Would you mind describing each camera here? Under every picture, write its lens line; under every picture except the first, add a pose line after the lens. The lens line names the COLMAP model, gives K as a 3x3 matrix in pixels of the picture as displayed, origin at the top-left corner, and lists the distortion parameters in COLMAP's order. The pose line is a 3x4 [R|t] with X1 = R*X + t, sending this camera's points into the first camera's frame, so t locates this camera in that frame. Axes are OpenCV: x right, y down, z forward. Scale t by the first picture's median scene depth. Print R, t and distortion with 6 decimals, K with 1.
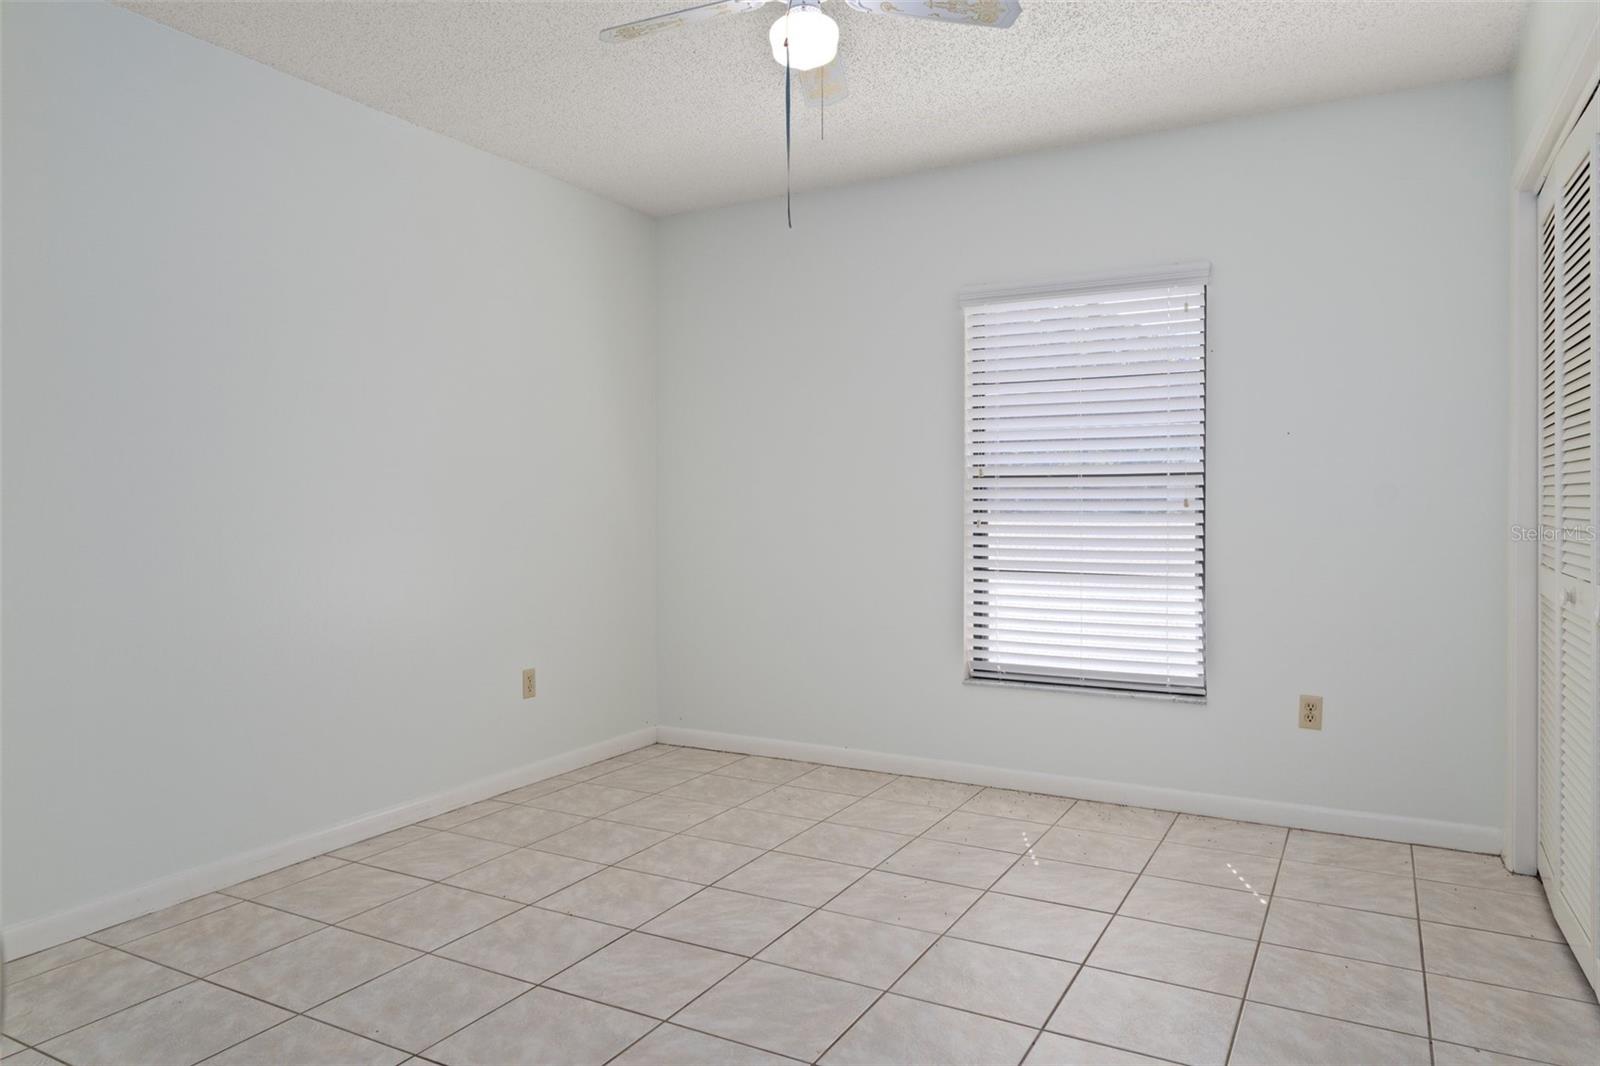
lens RADIAL K [[1069.5, 0, 794.1], [0, 1069.5, 525.9], [0, 0, 1]] dist [0.000987, 0.000293]
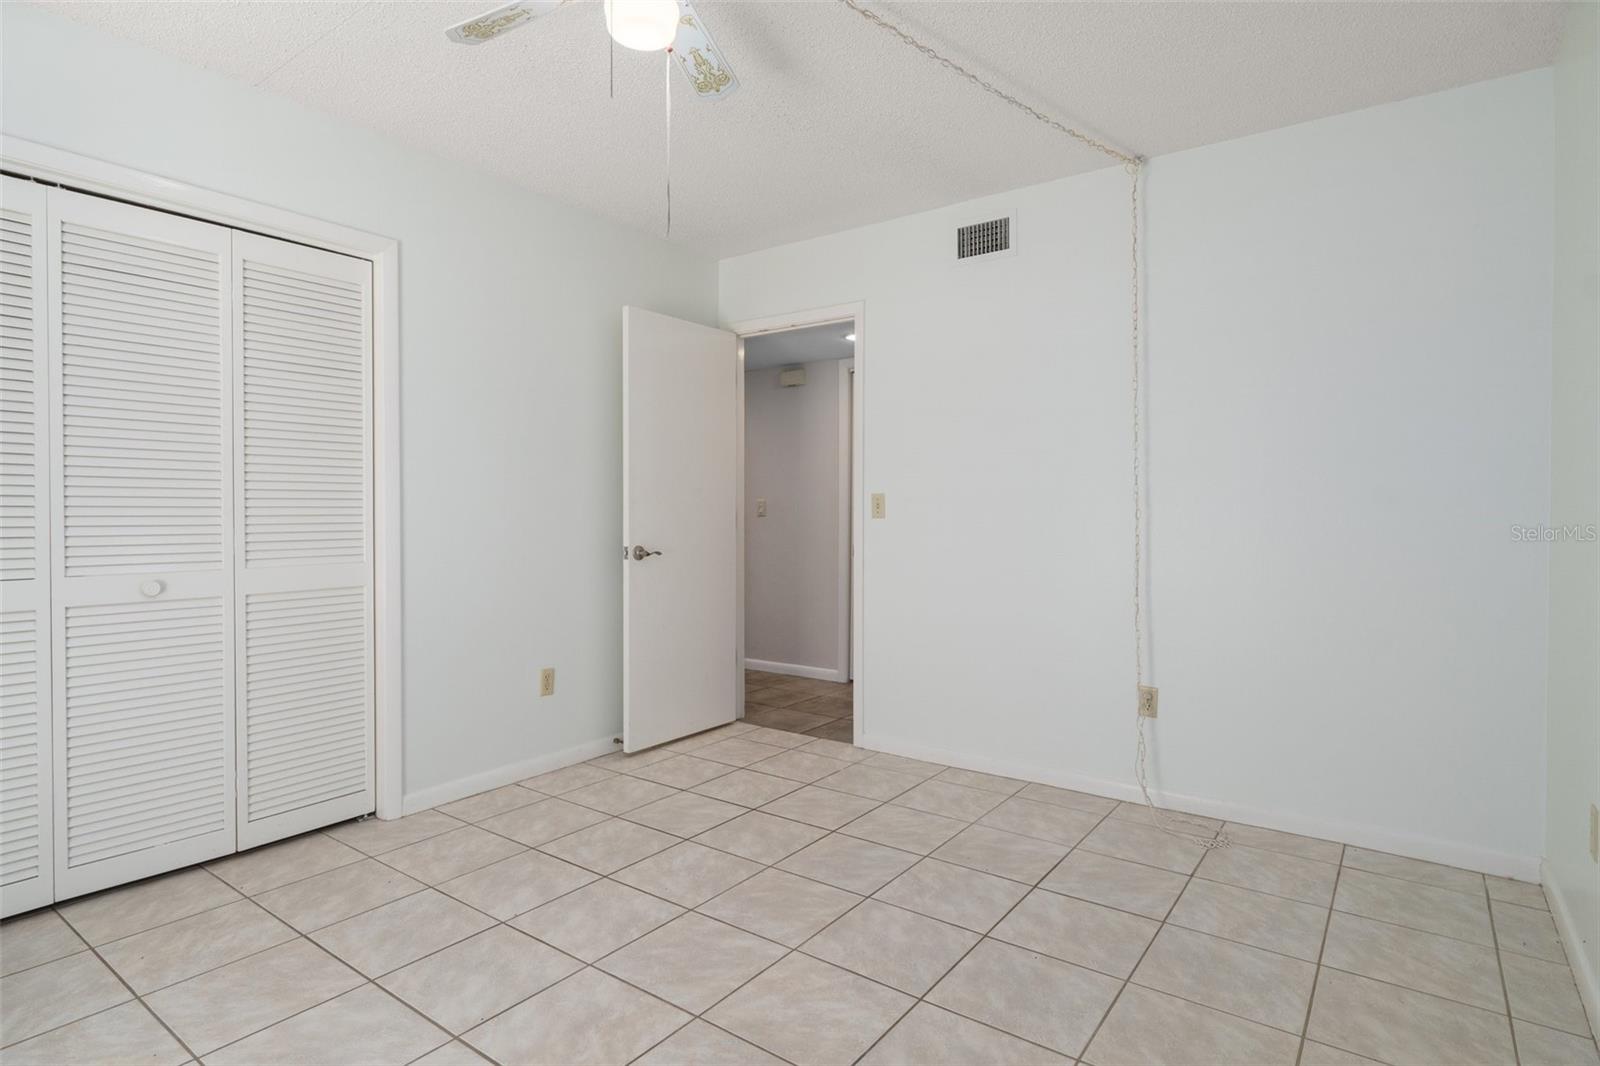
lens RADIAL K [[867.0, 0, 806.2], [0, 867.0, 518.8], [0, 0, 1]] dist [0.005304, 0.001085]
pose [[-0.992835, 0.000549, 0.119494, -0.233889], [0.003705, 0.999650, 0.026186, -0.035026], [-0.119438, 0.026441, -0.992490, 1.822159]]
